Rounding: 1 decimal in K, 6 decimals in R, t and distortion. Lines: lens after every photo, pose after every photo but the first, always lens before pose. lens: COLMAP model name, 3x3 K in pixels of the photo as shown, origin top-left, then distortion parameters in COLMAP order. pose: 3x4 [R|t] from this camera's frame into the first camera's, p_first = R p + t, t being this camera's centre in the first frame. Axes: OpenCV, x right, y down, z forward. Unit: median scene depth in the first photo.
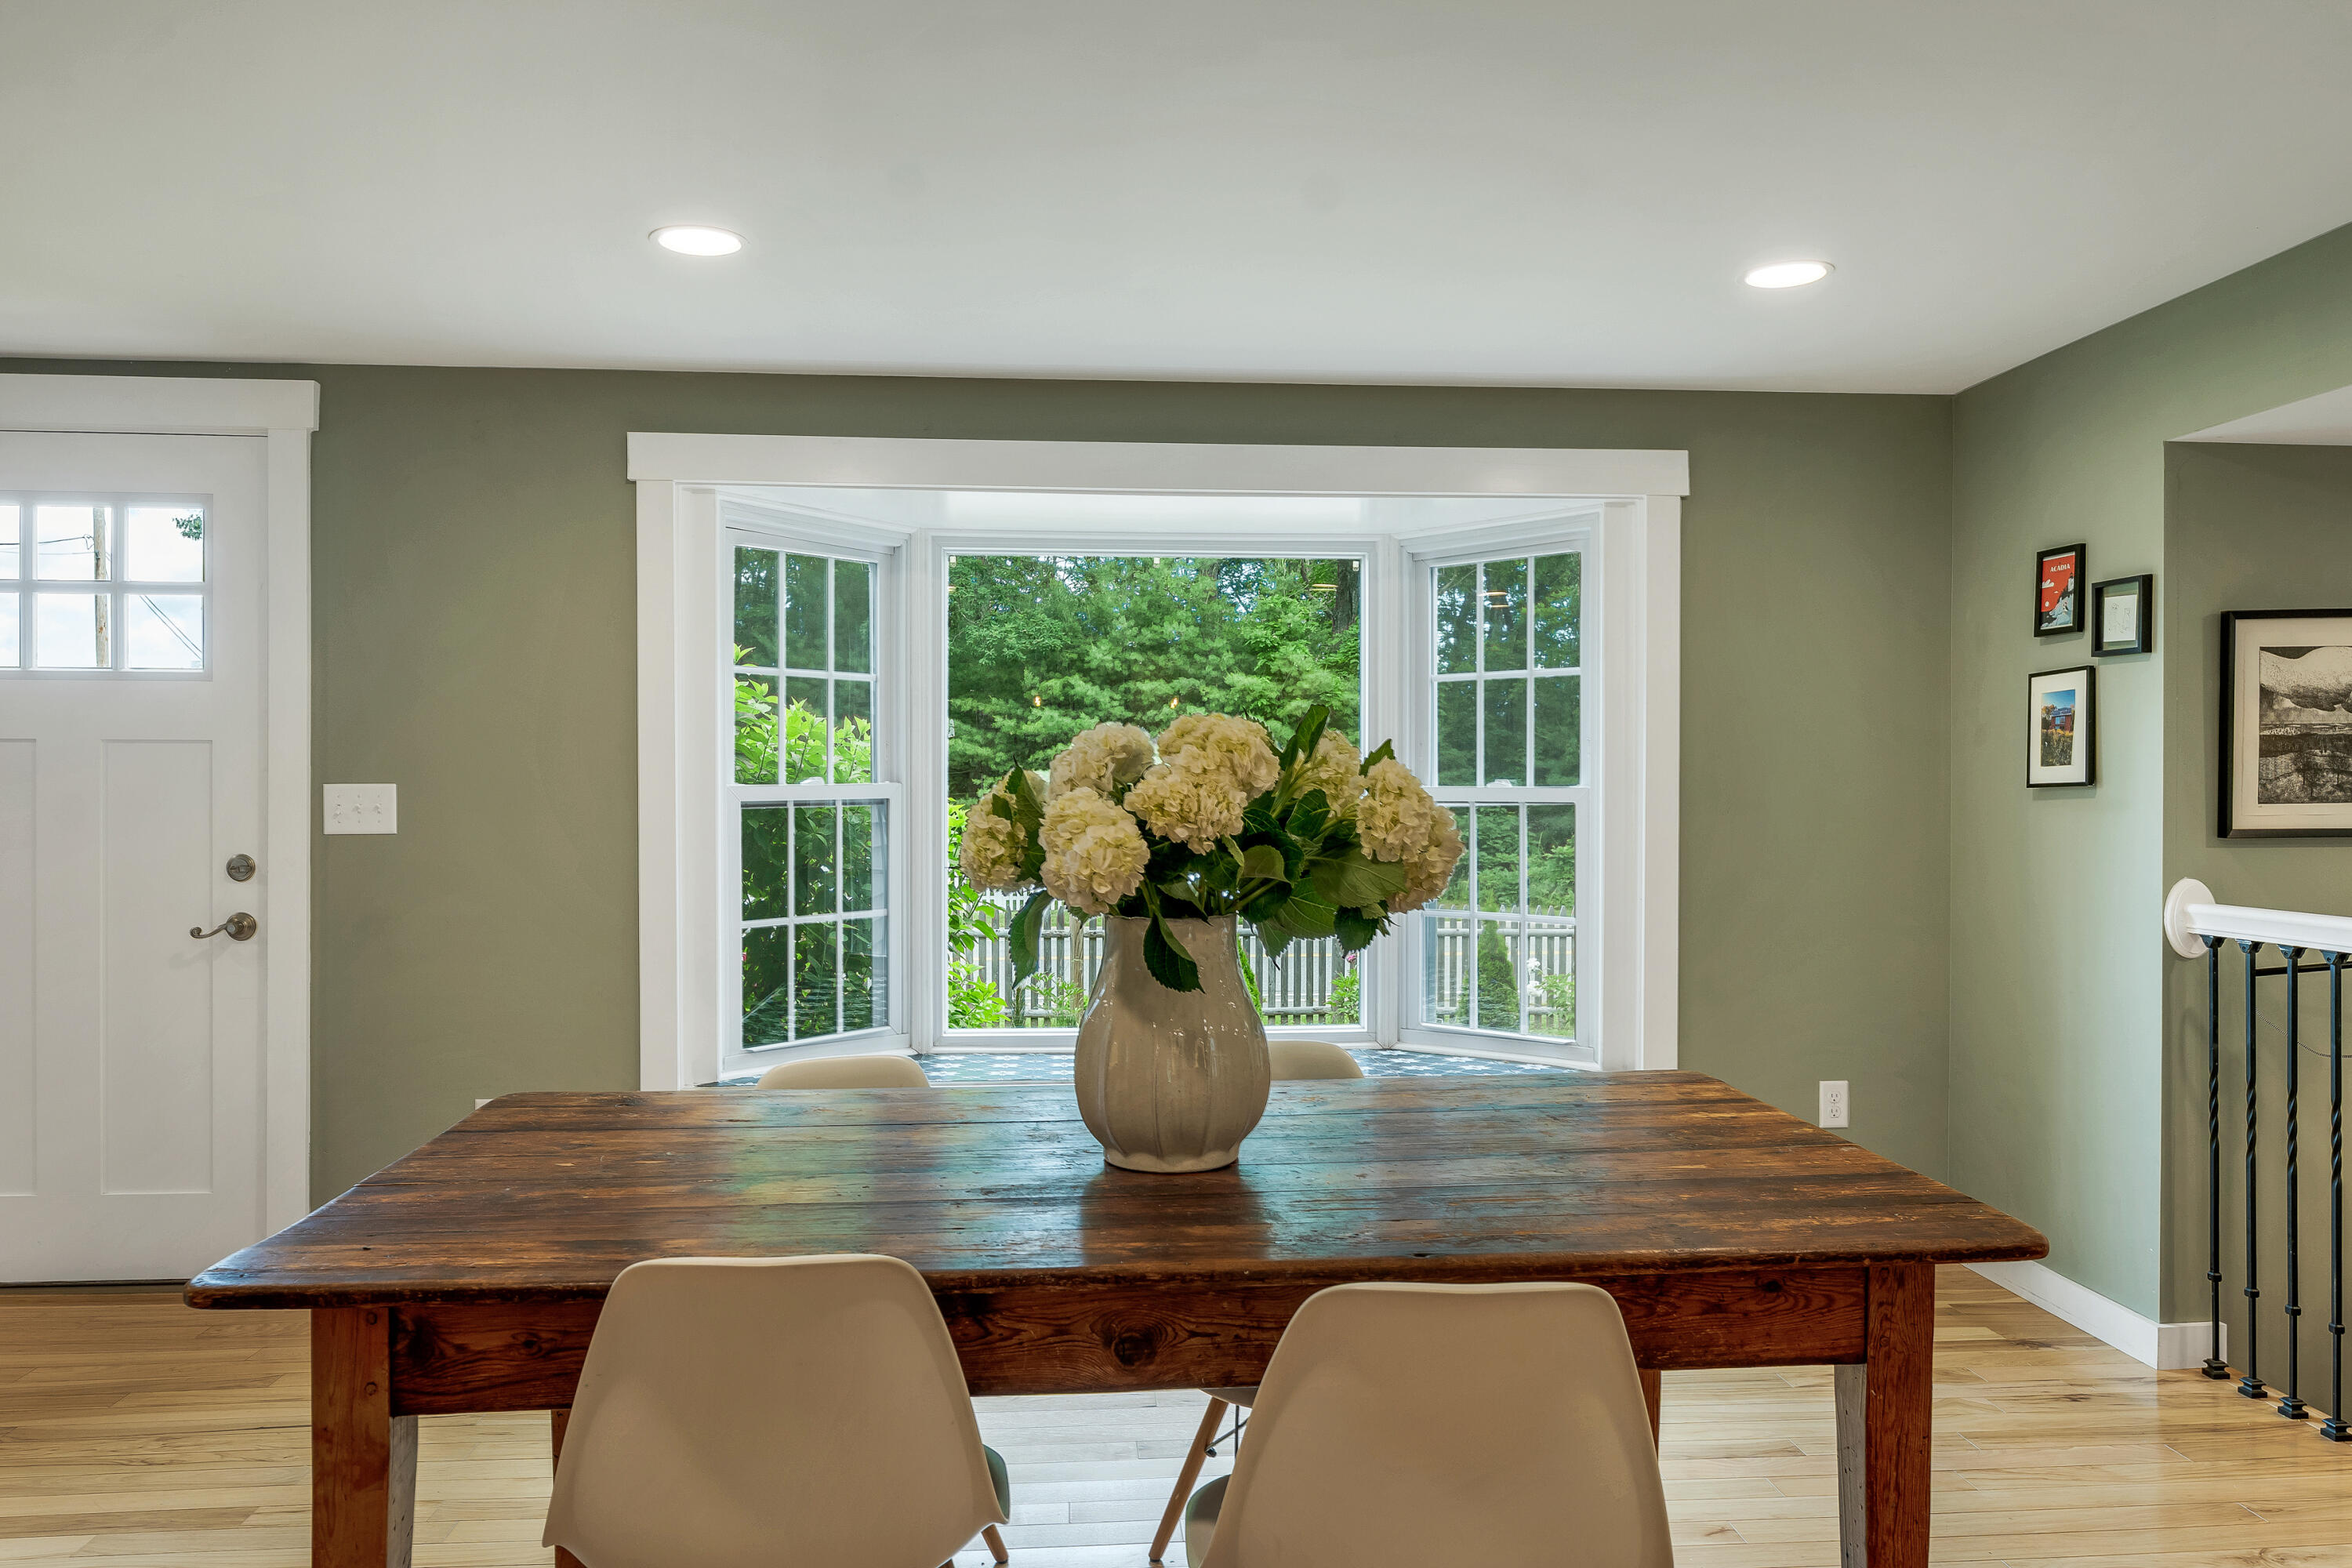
lens RADIAL K [[1568.4, 0, 1176.0], [0, 1568.4, 784.0], [0, 0, 1]] dist [-0.003536, 0.000349]
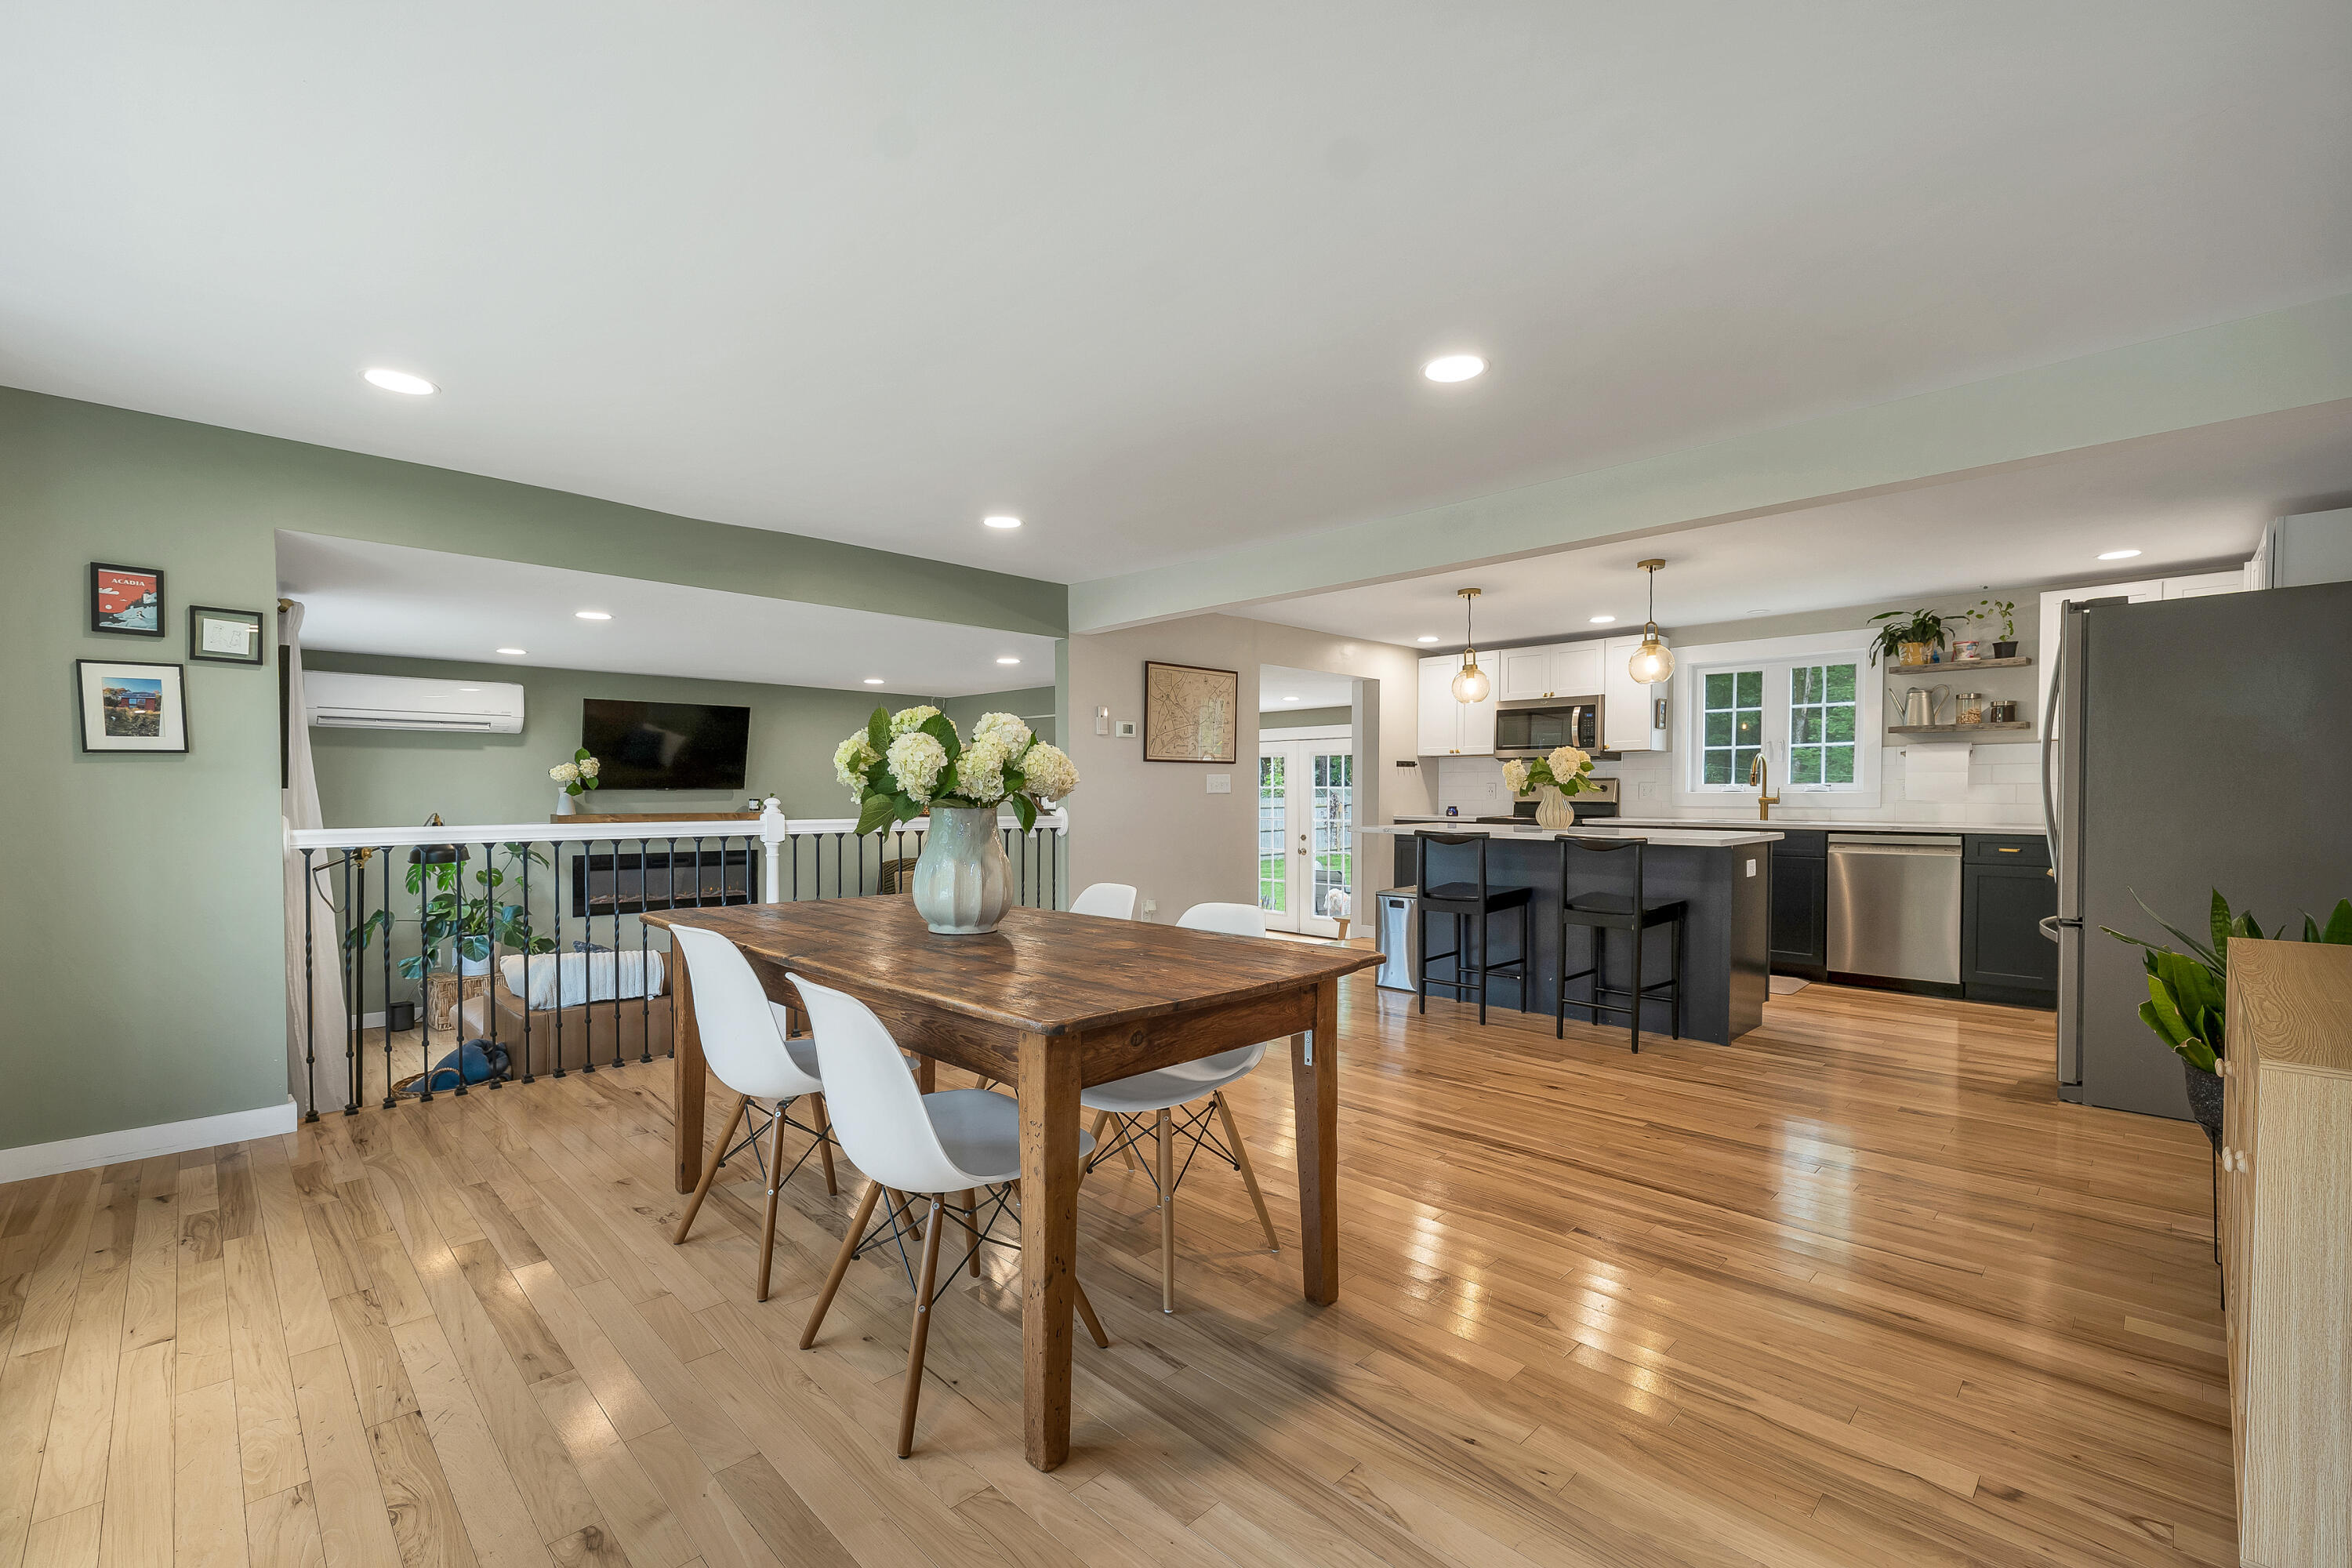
lens RADIAL K [[1017.3, 0, 1176.4], [0, 1017.3, 817.2], [0, 0, 1]] dist [0.000935, 0.000006]
pose [[-0.653631, -0.020043, 0.756548, -0.642971], [-0.000228, 0.999654, 0.026287, 0.033140], [-0.756813, 0.017009, -0.653410, 0.909947]]
